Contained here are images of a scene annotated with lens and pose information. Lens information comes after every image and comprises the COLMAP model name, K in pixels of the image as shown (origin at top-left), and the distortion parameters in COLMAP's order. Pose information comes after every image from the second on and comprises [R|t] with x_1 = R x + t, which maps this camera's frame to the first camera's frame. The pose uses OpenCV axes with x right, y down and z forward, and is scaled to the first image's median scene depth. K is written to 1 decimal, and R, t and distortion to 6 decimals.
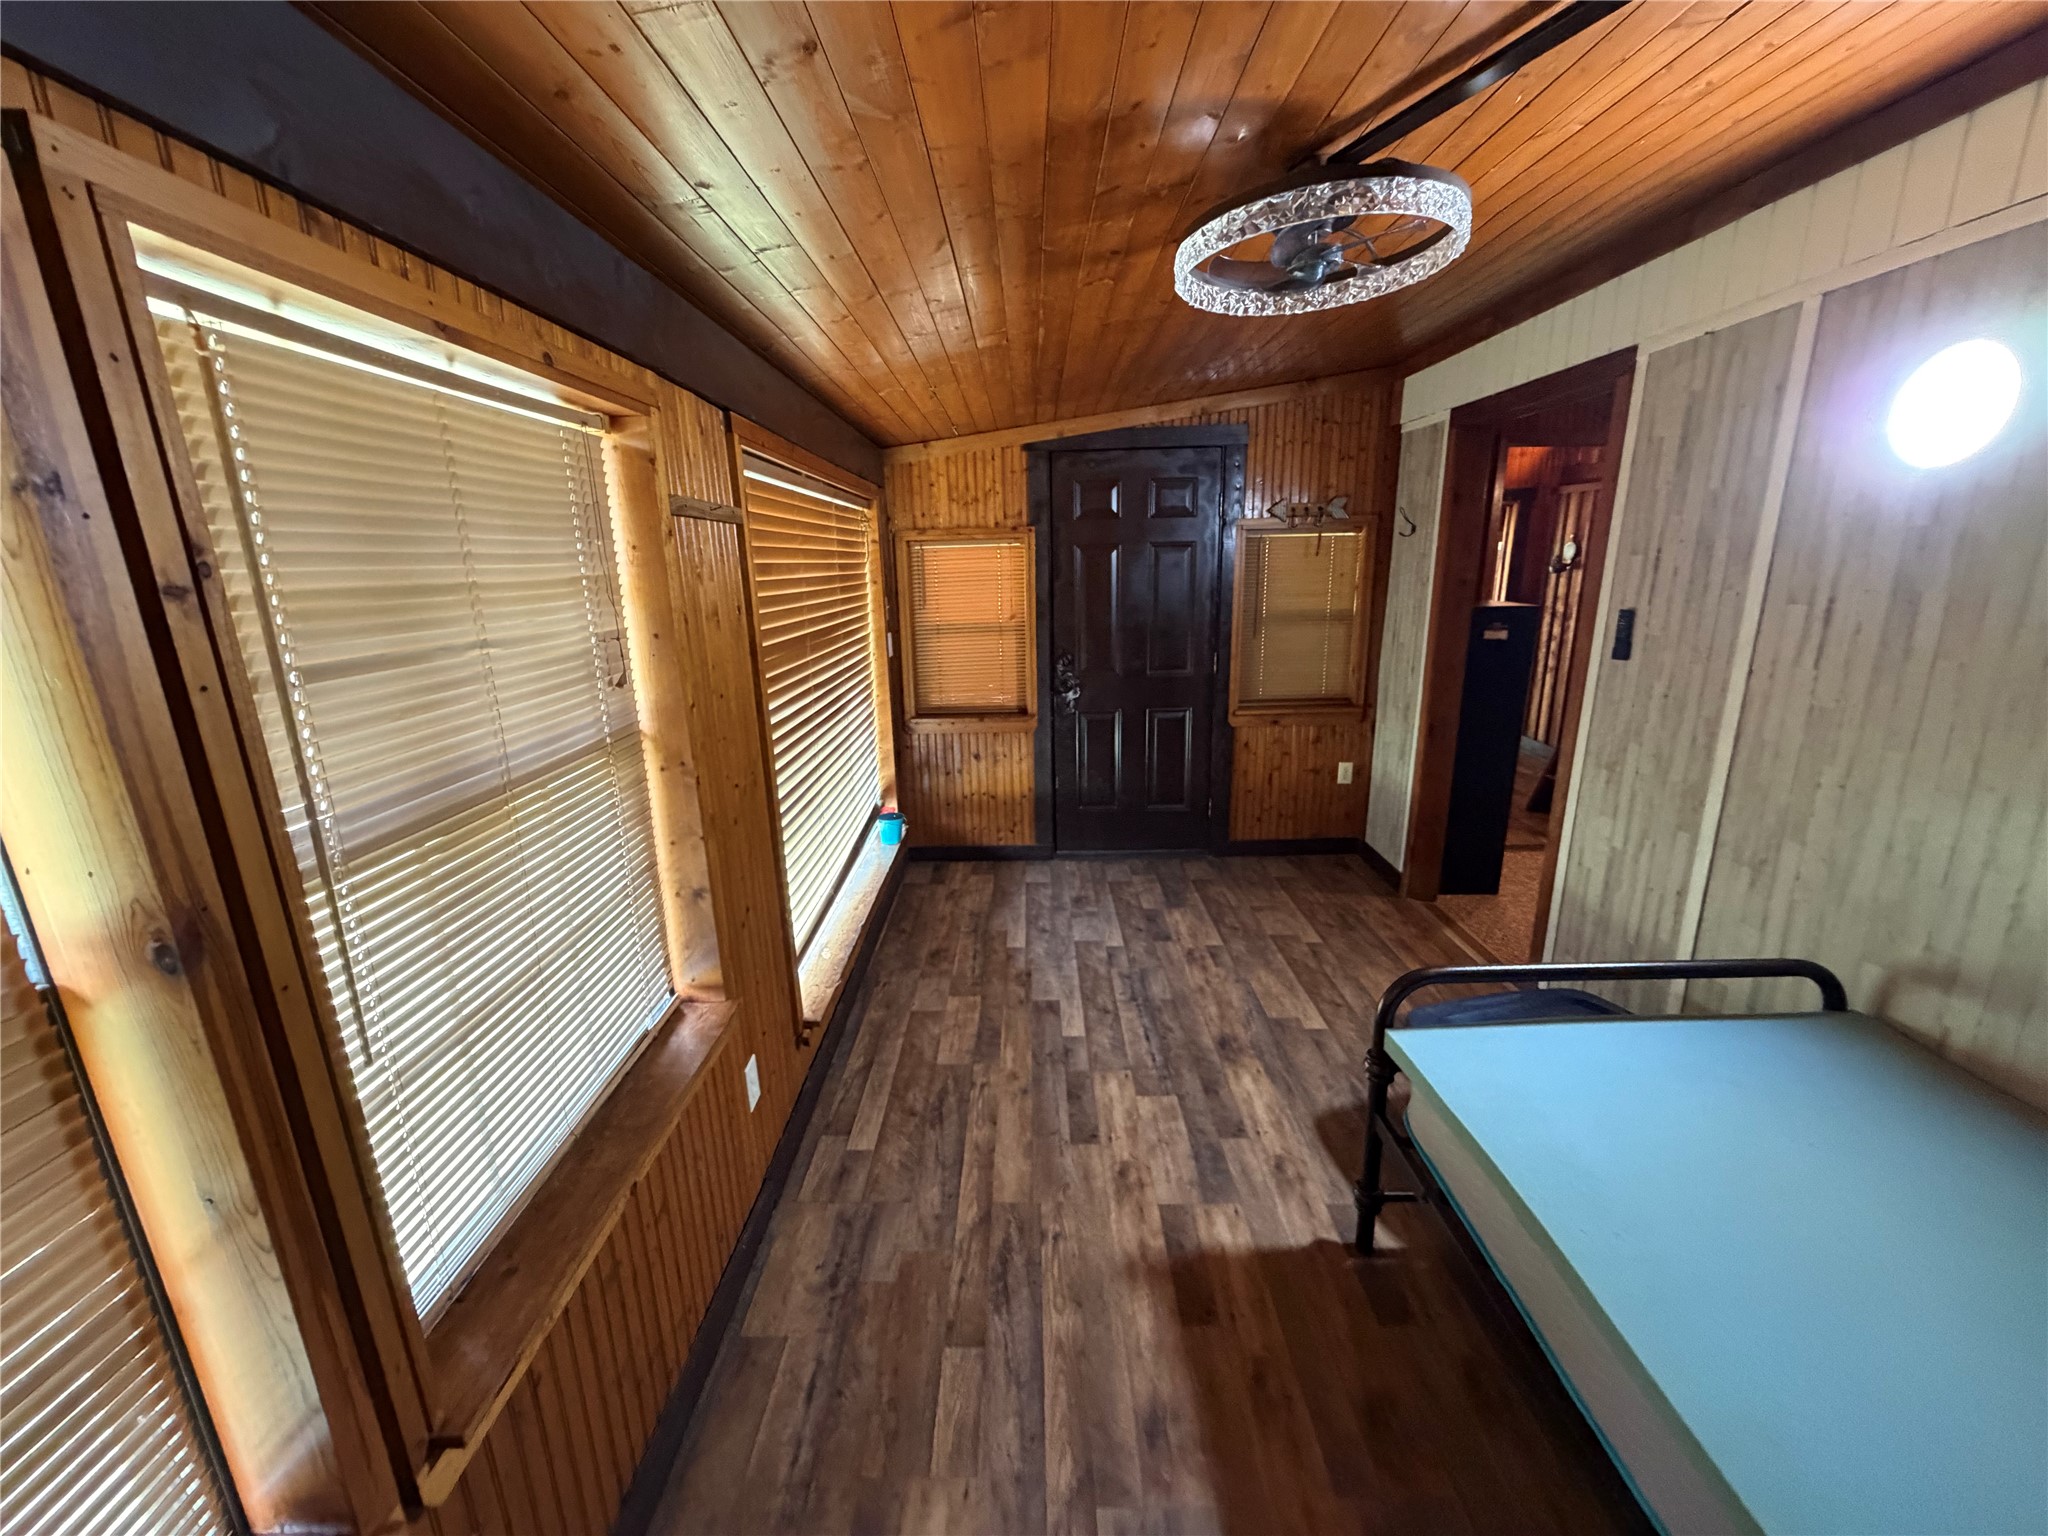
lens RADIAL K [[822.6, 0, 1030.2], [0, 822.6, 771.5], [0, 0, 1]] dist [0.003692, 0.000336]
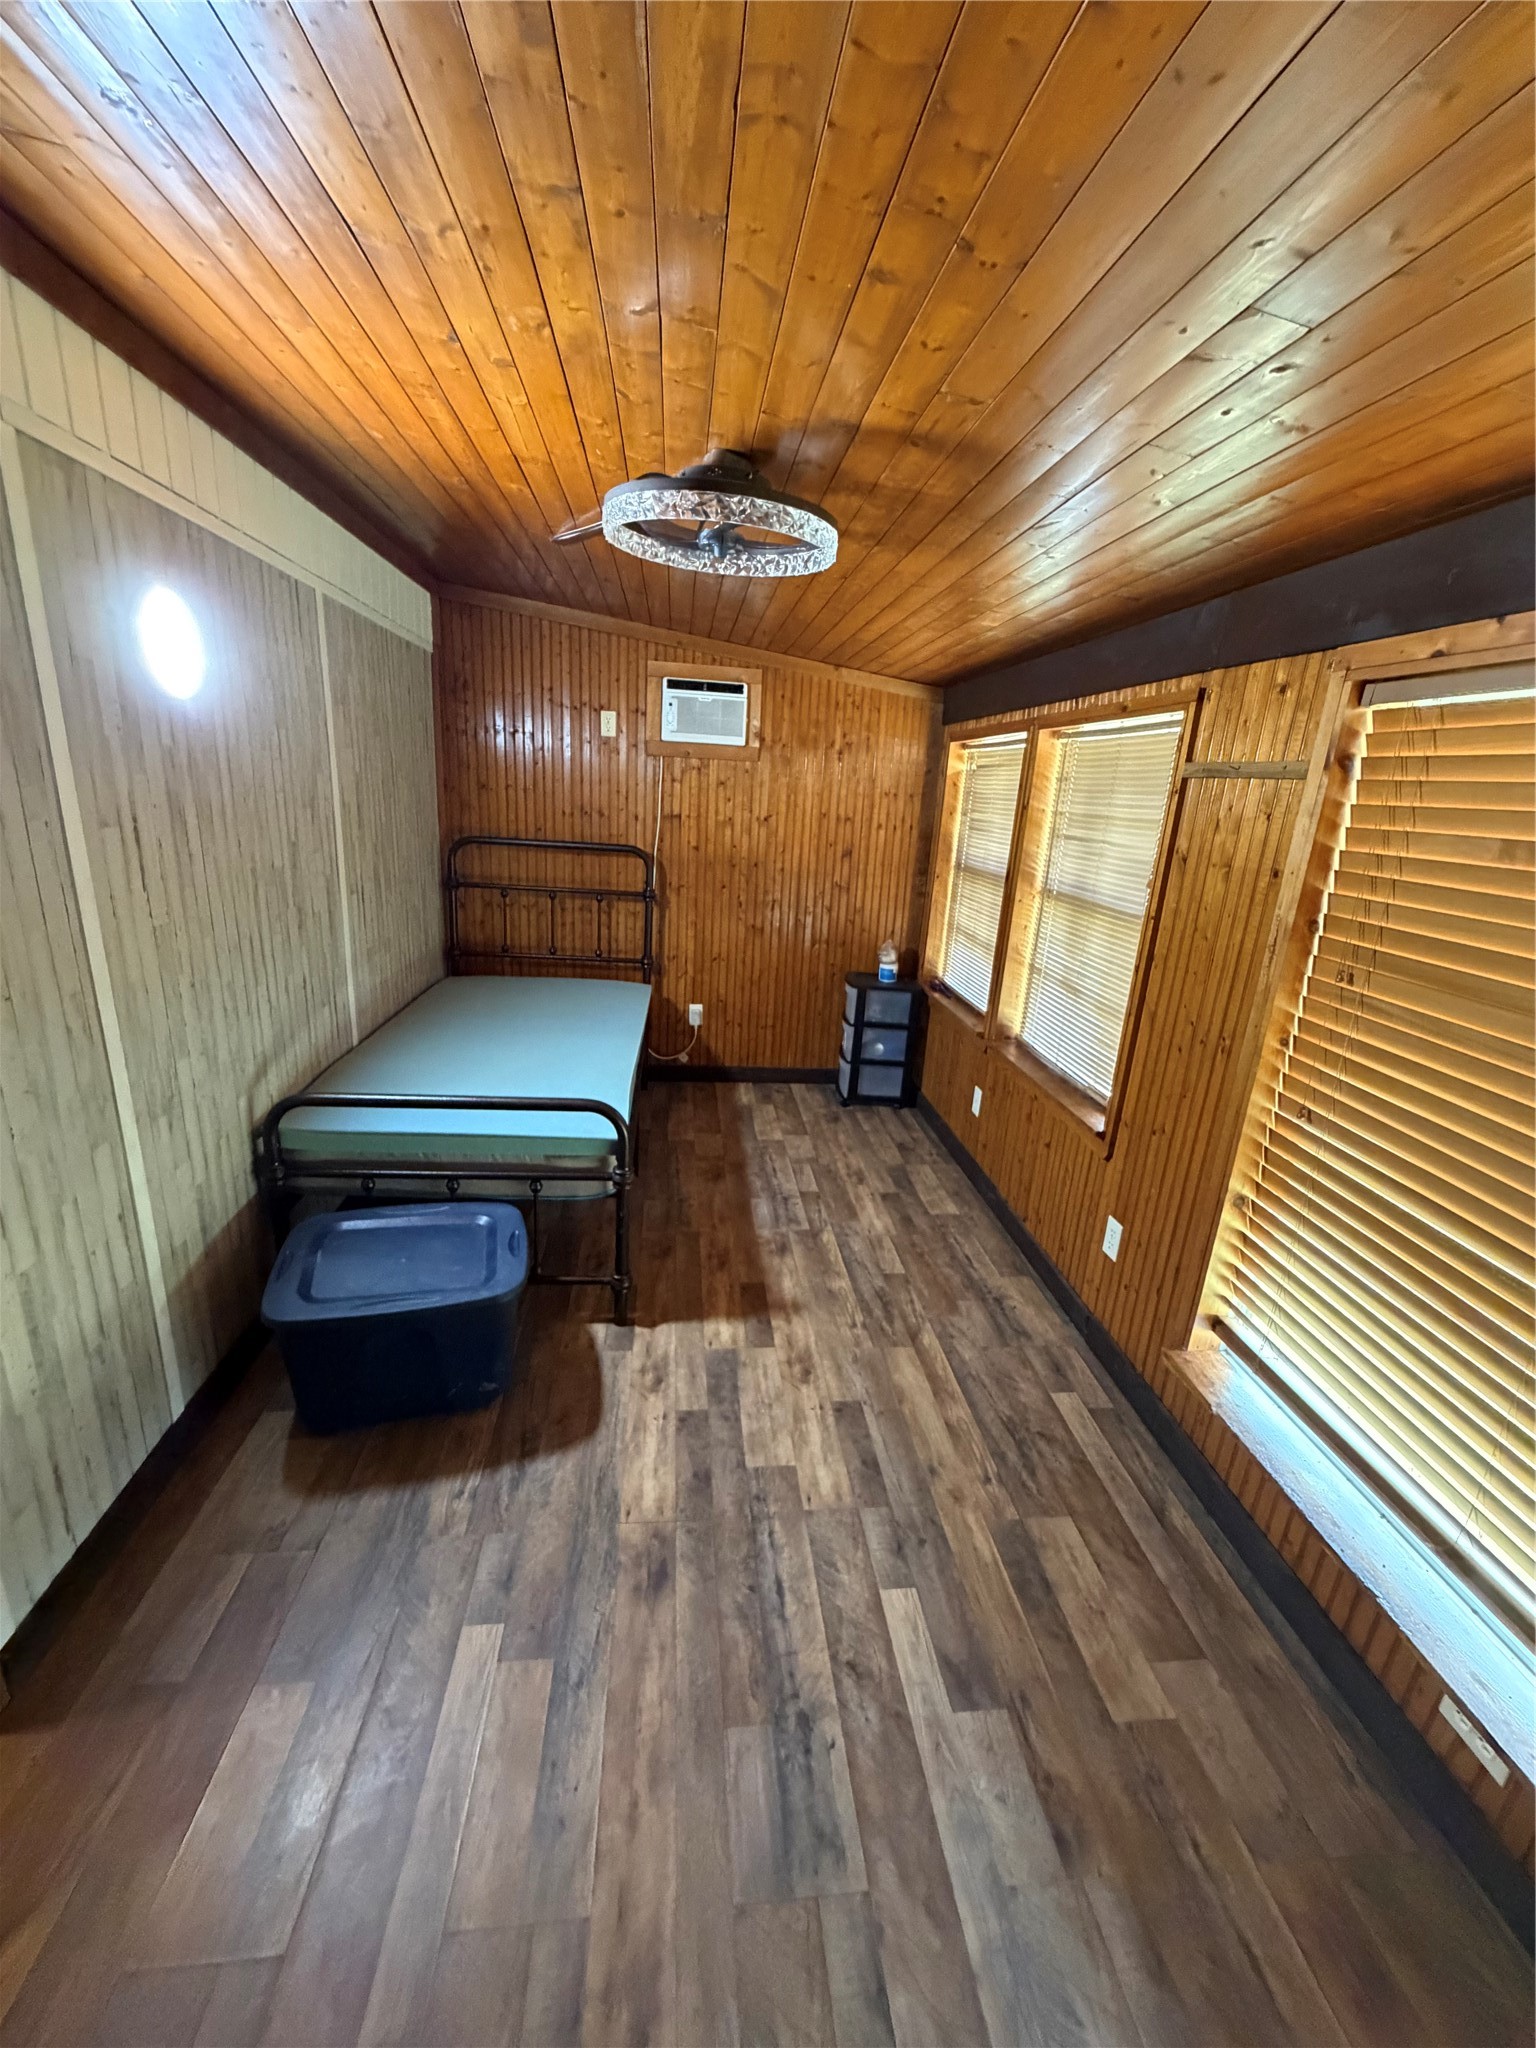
lens RADIAL K [[822.6, 0, 771.9], [0, 822.6, 1026.1], [0, 0, 1]] dist [0.003692, 0.000336]
pose [[-0.993190, -0.005455, -0.116378, 0.277108], [-0.065341, 0.853095, 0.517648, -0.440222], [0.096457, 0.521727, -0.847642, 1.625020]]
